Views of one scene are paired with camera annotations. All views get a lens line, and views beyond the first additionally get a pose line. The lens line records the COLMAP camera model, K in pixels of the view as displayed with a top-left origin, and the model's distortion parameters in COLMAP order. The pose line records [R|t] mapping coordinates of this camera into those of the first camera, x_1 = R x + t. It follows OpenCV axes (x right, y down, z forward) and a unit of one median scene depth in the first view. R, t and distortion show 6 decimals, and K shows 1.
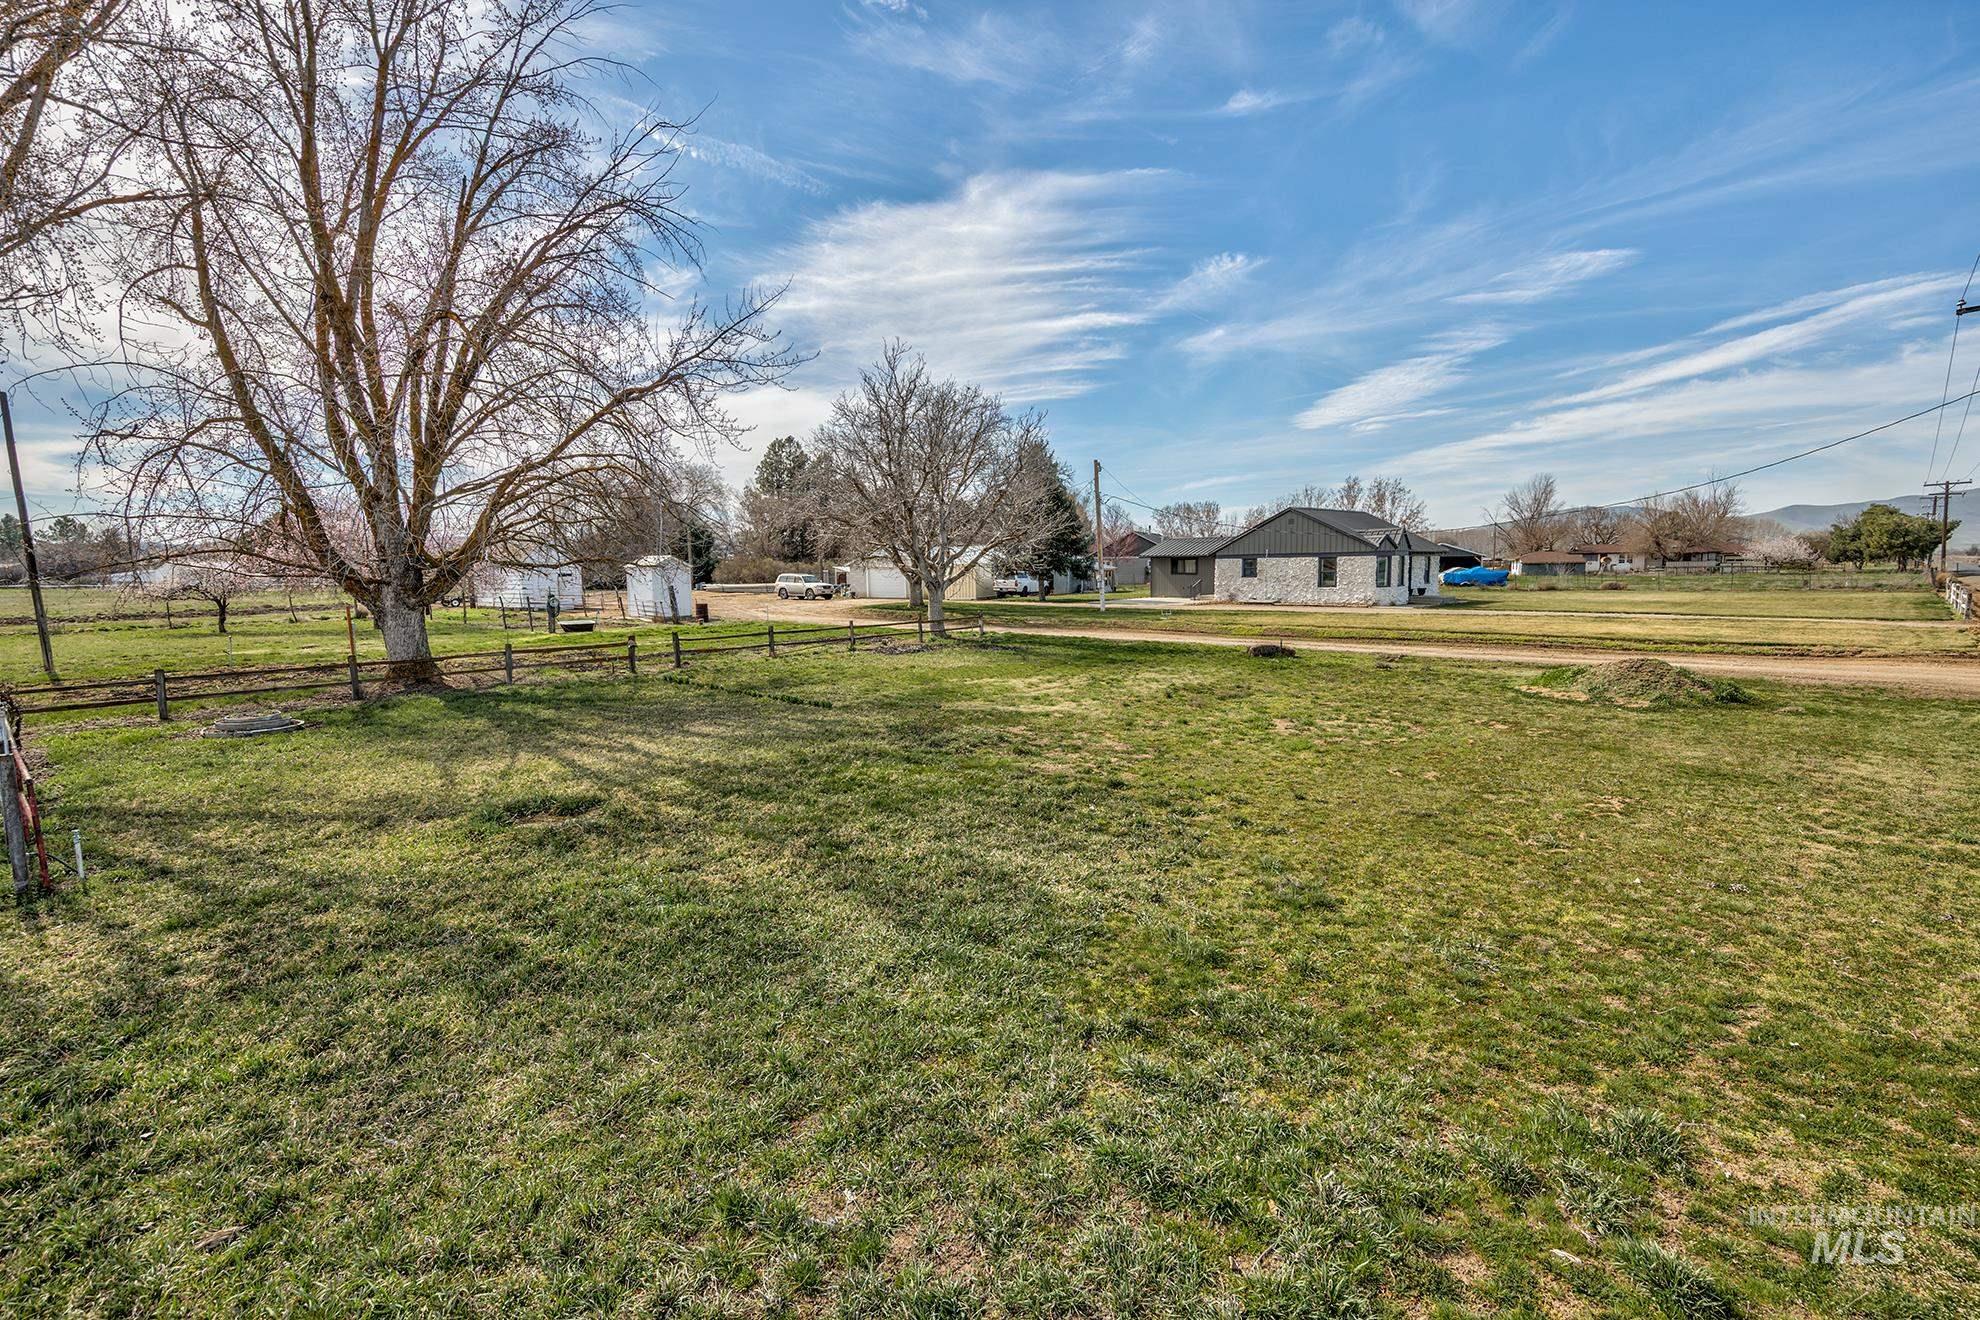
lens RADIAL K [[808.0, 0, 990.0], [0, 808.0, 660.0], [0, 0, 1]] dist [-0.022921, 0.000132]
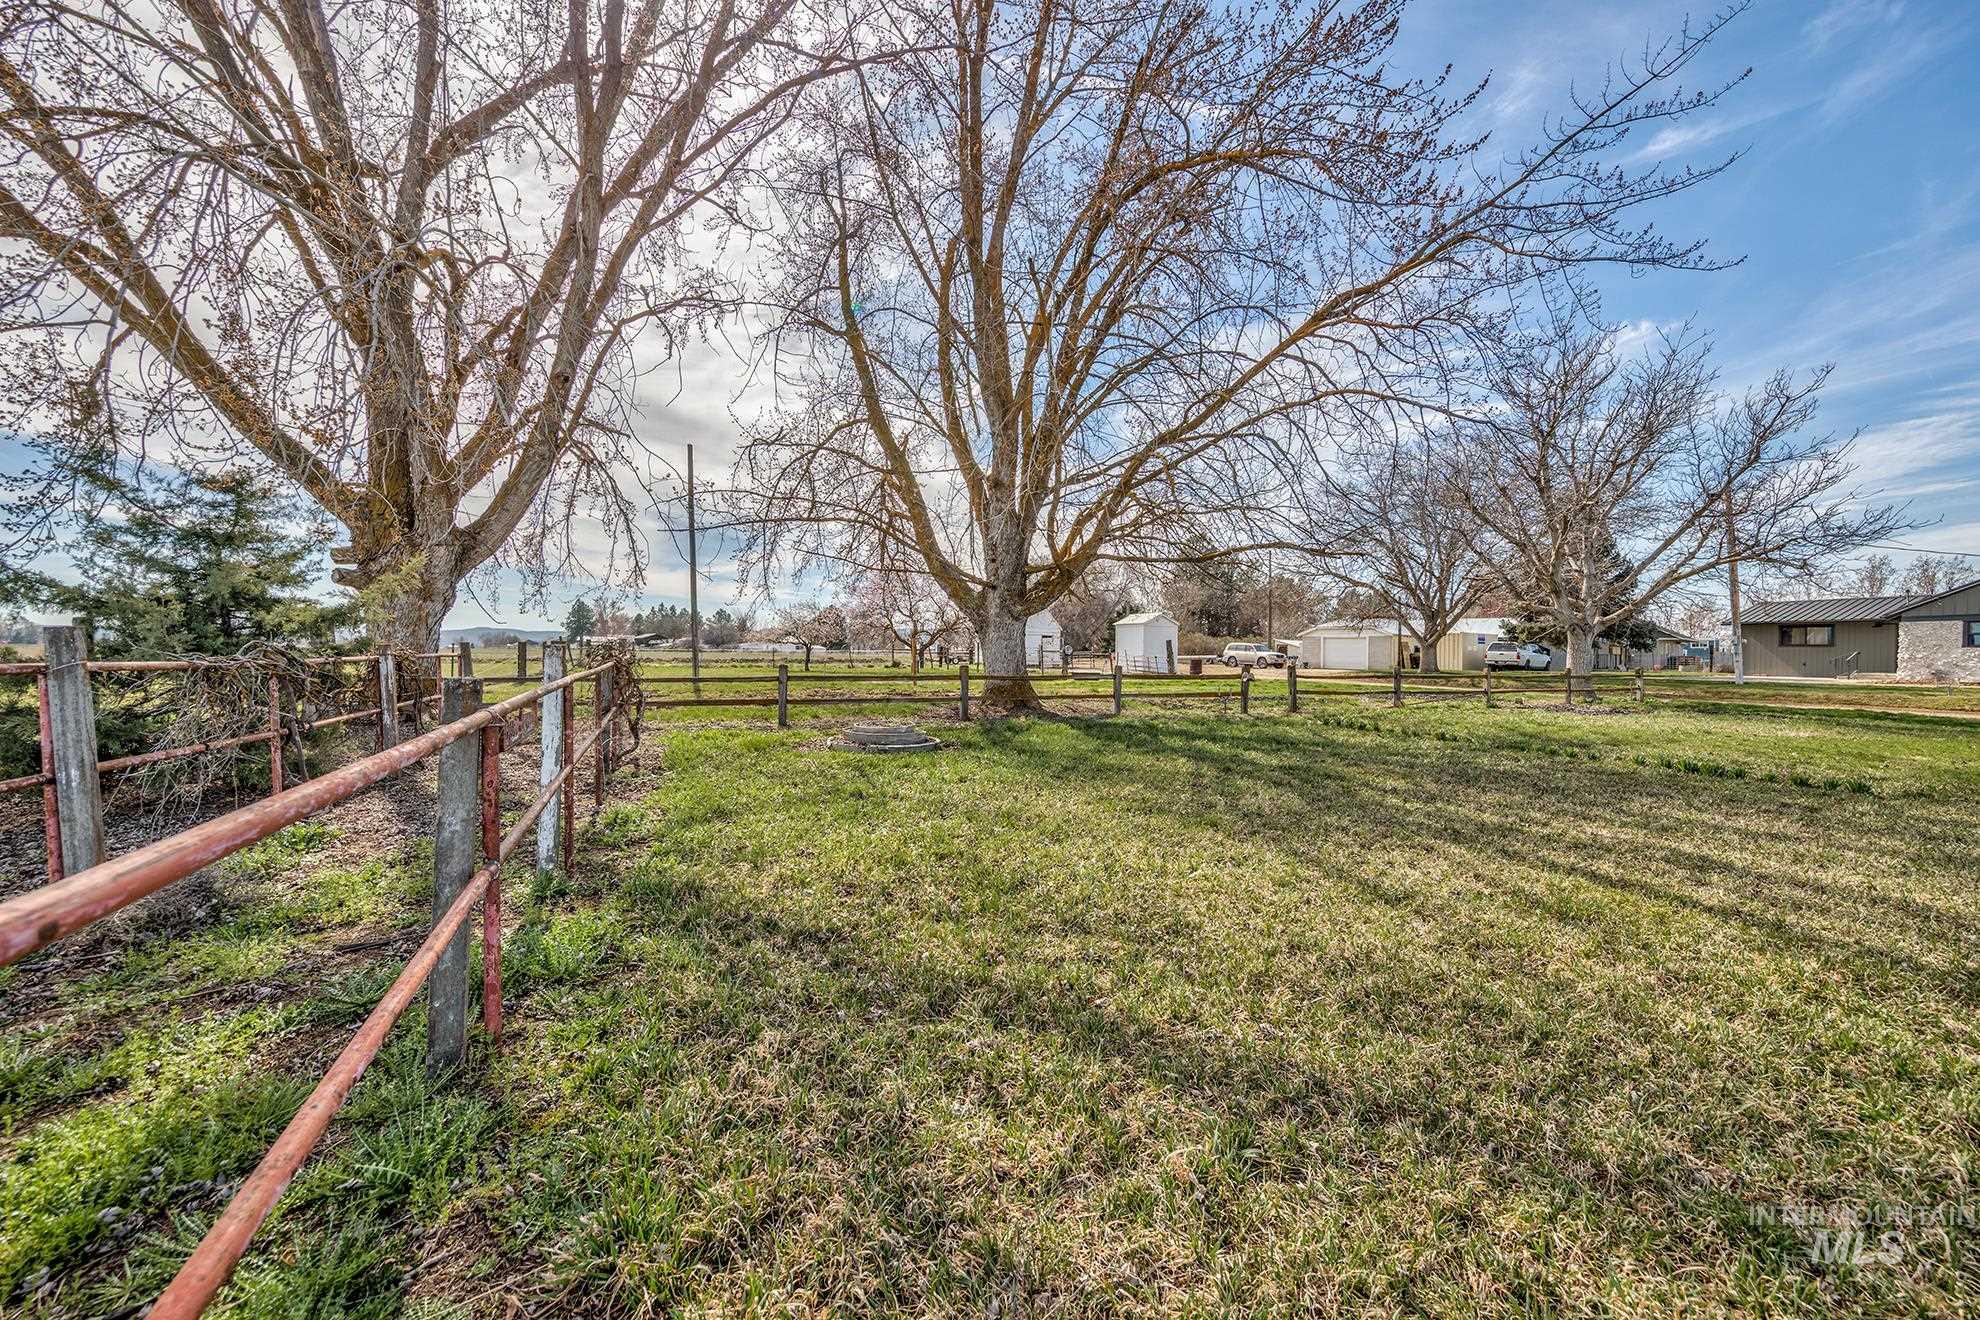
lens RADIAL K [[658.2, 0, 990.0], [0, 658.2, 660.0], [0, 0, 1]] dist [0.001066, 0.000124]
pose [[0.889578, 0.017699, -0.456440, -0.425236], [-0.069522, 0.992854, -0.096996, 0.046529], [0.451461, 0.118018, 0.884452, 0.376481]]
